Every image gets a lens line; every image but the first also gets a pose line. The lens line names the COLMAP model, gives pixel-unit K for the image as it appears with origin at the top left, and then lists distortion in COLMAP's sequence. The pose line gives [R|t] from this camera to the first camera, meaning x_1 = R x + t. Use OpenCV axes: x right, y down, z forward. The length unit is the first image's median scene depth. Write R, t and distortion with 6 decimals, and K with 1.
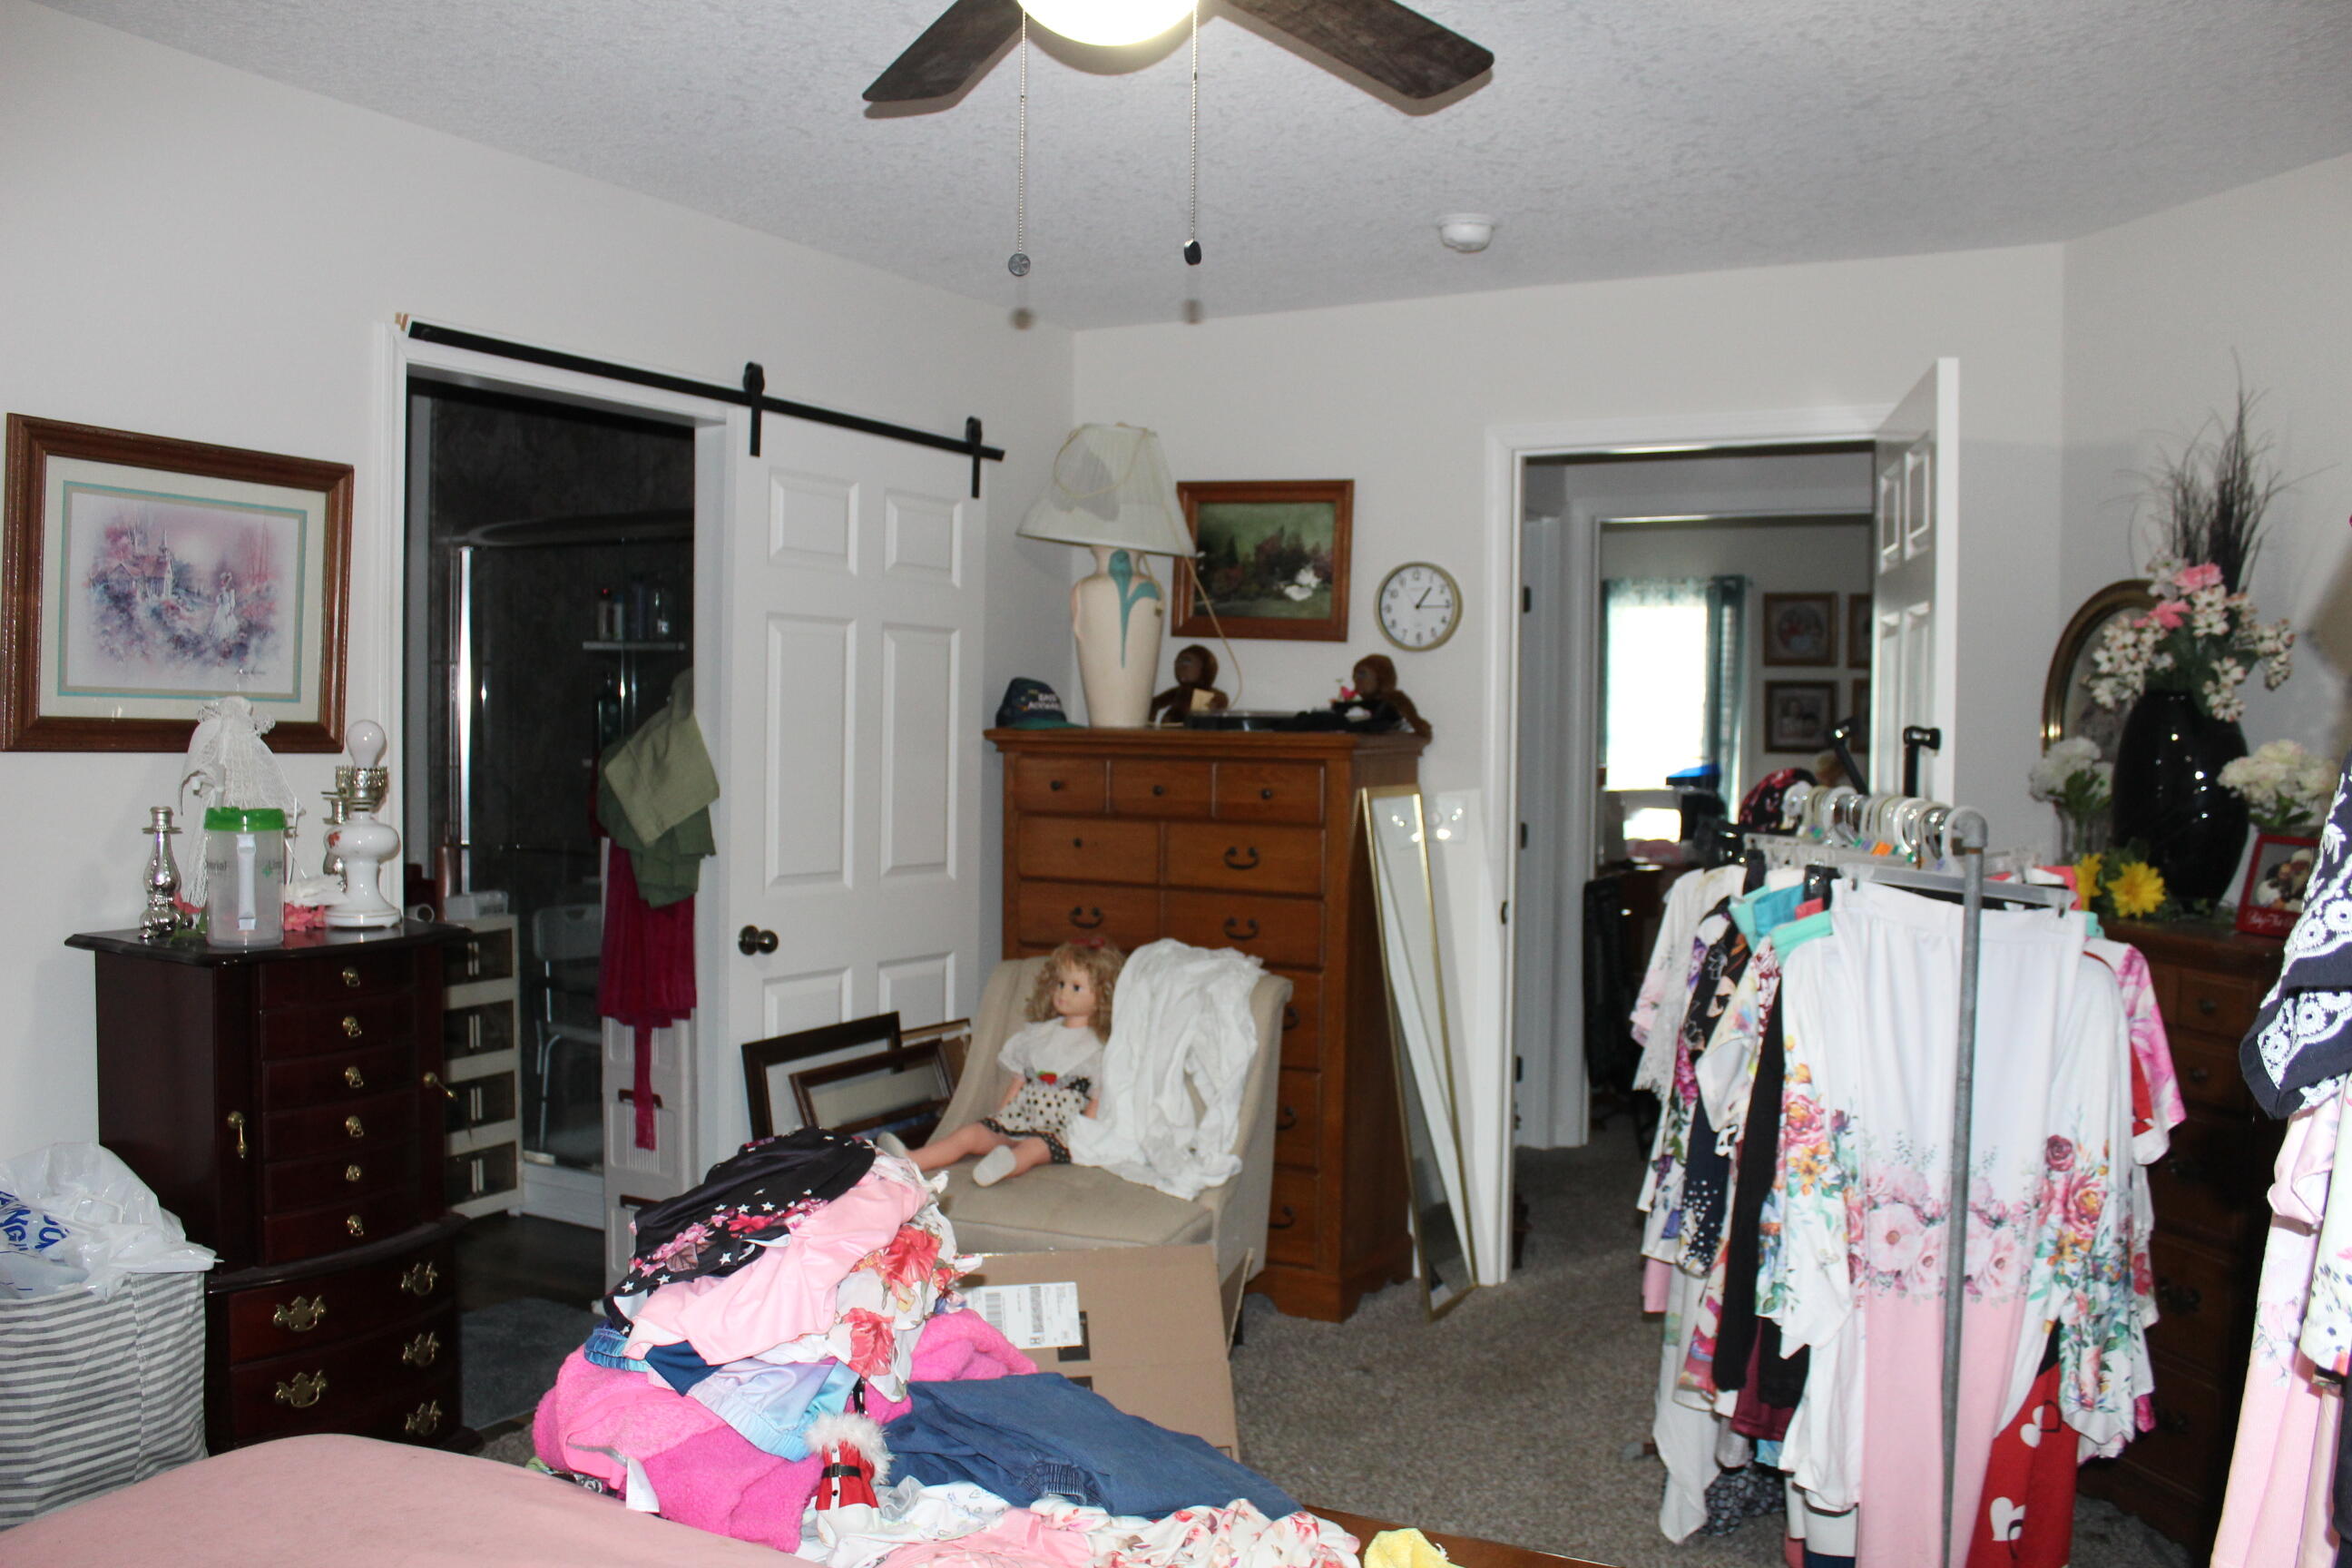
lens RADIAL K [[1970.4, 0, 1179.8], [0, 1970.4, 794.8], [0, 0, 1]] dist [-0.167405, 0.153494]
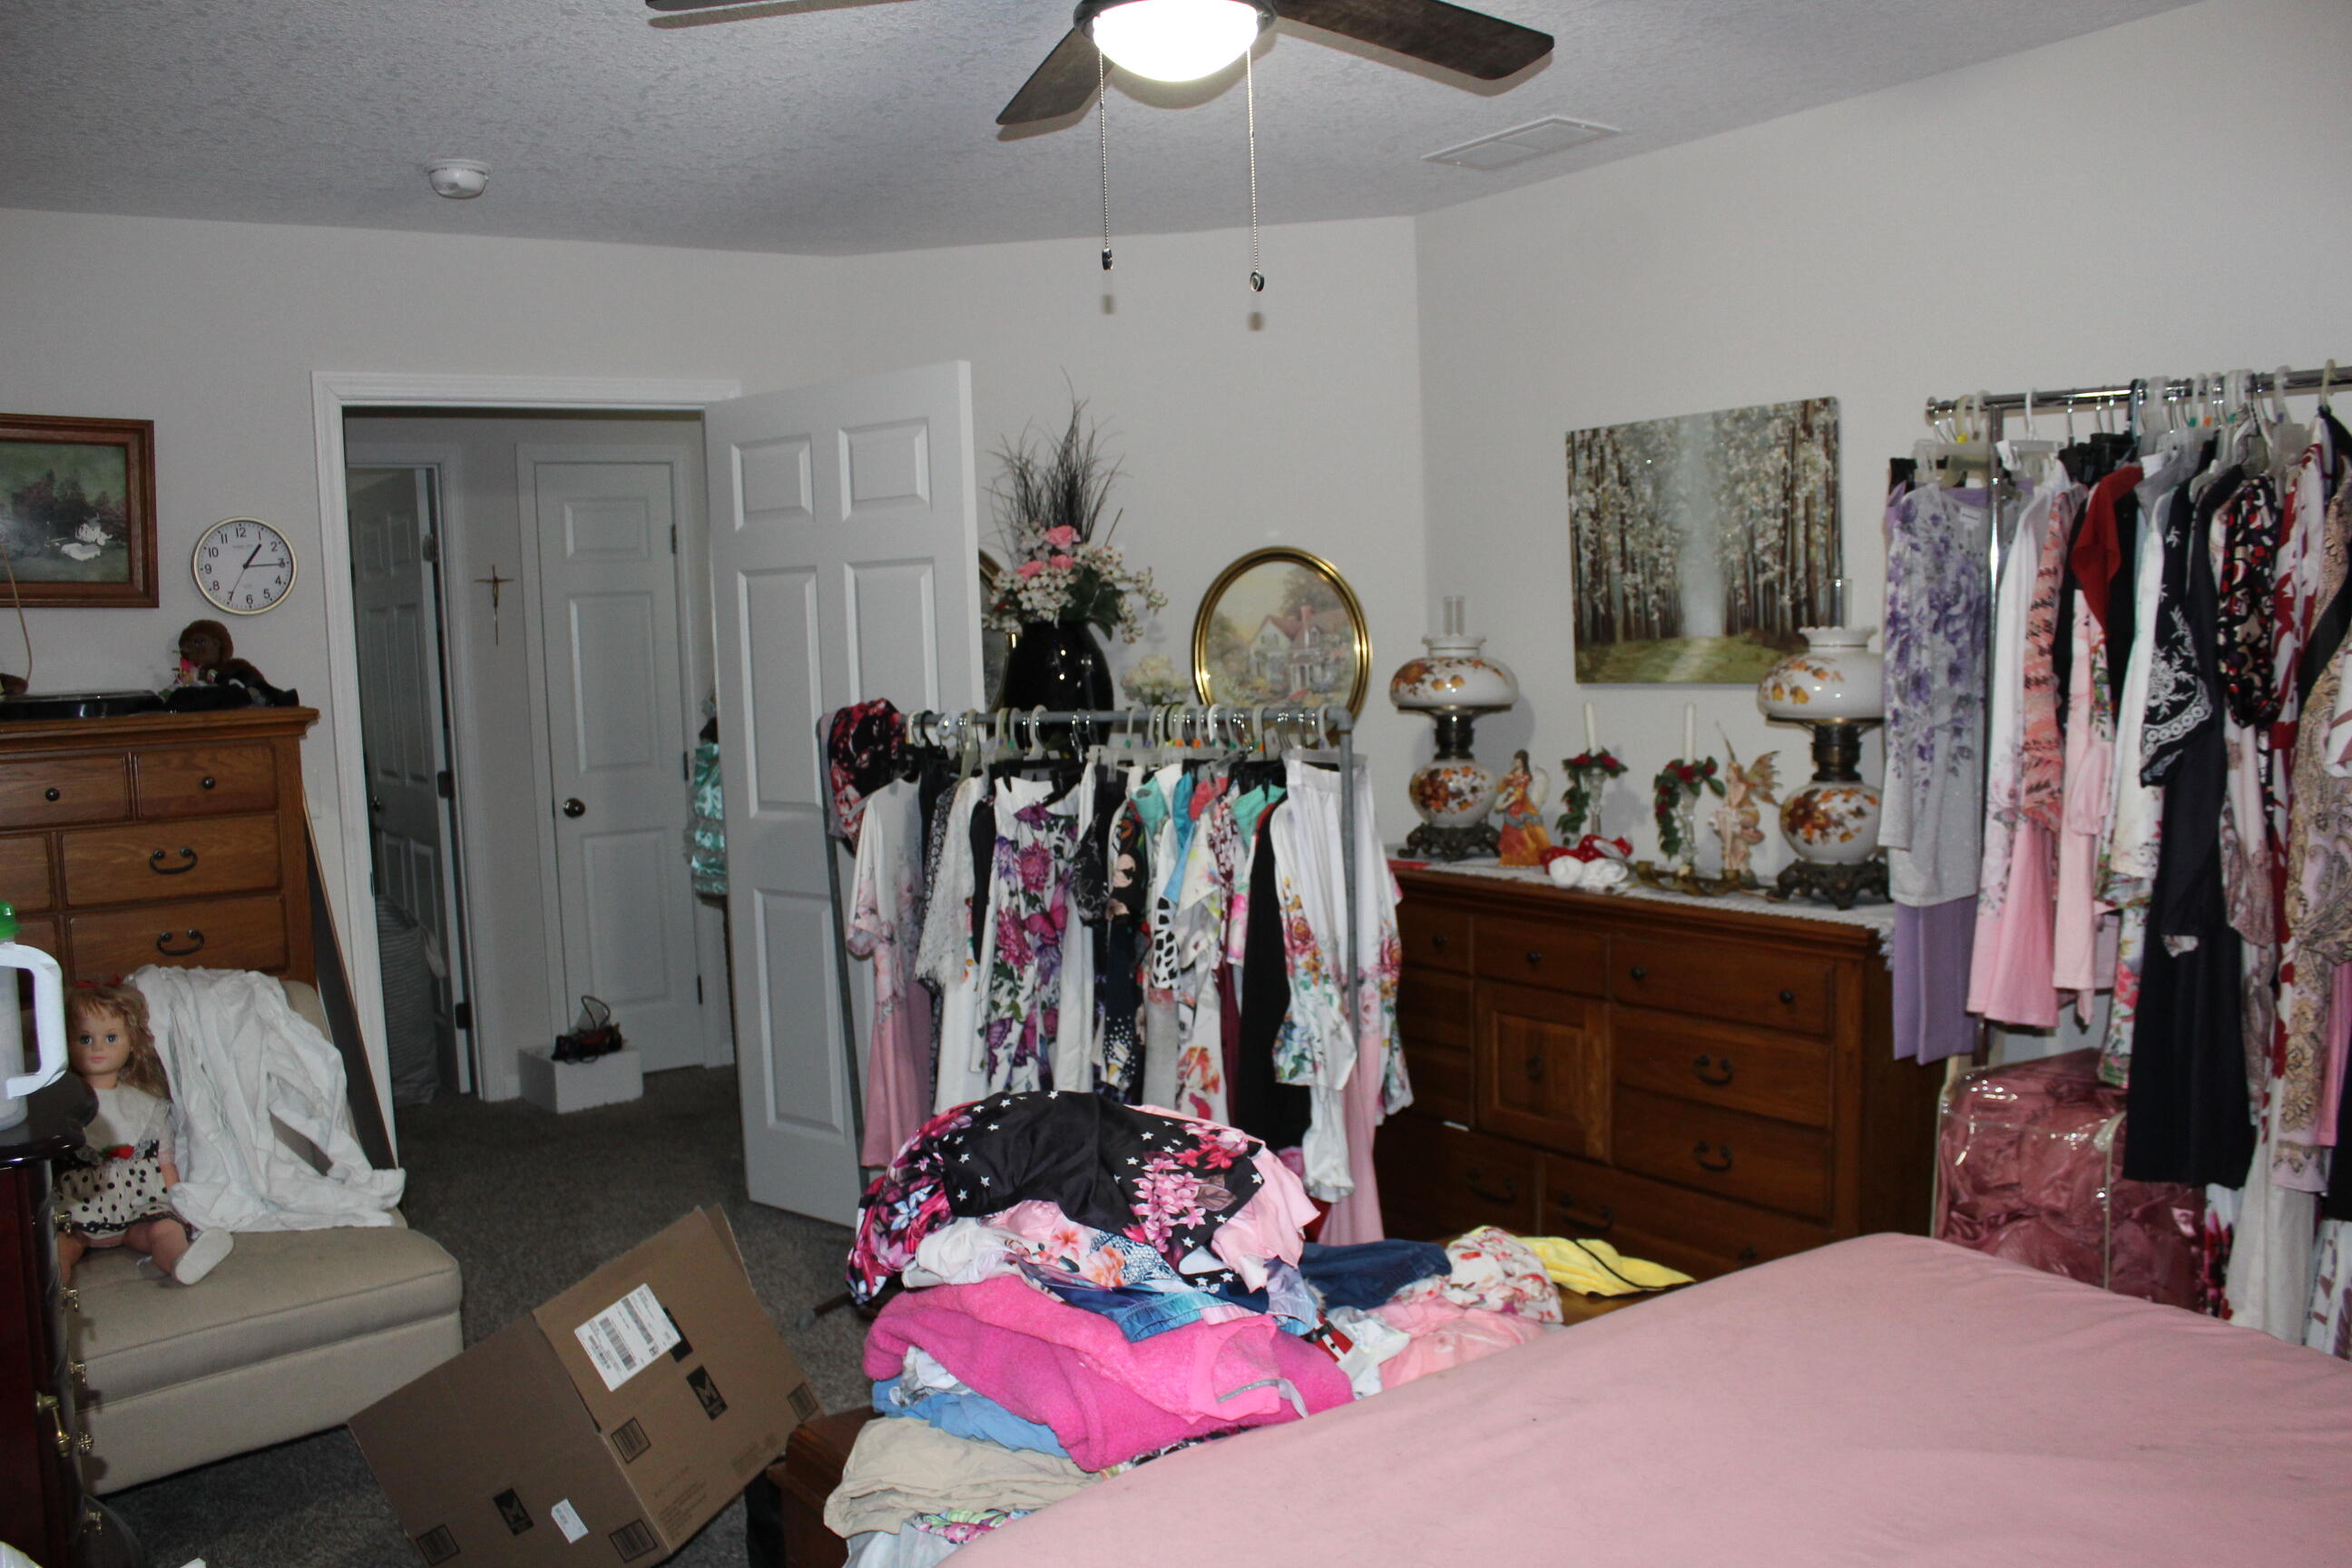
lens RADIAL K [[2004.1, 0, 1174.9], [0, 2004.1, 847.2], [0, 0, 1]] dist [-0.200151, 0.156711]
pose [[0.424865, -0.126773, 0.896336, -0.523959], [0.076171, 0.991641, 0.104148, -0.027330], [-0.902046, 0.024026, 0.430970, 0.238824]]
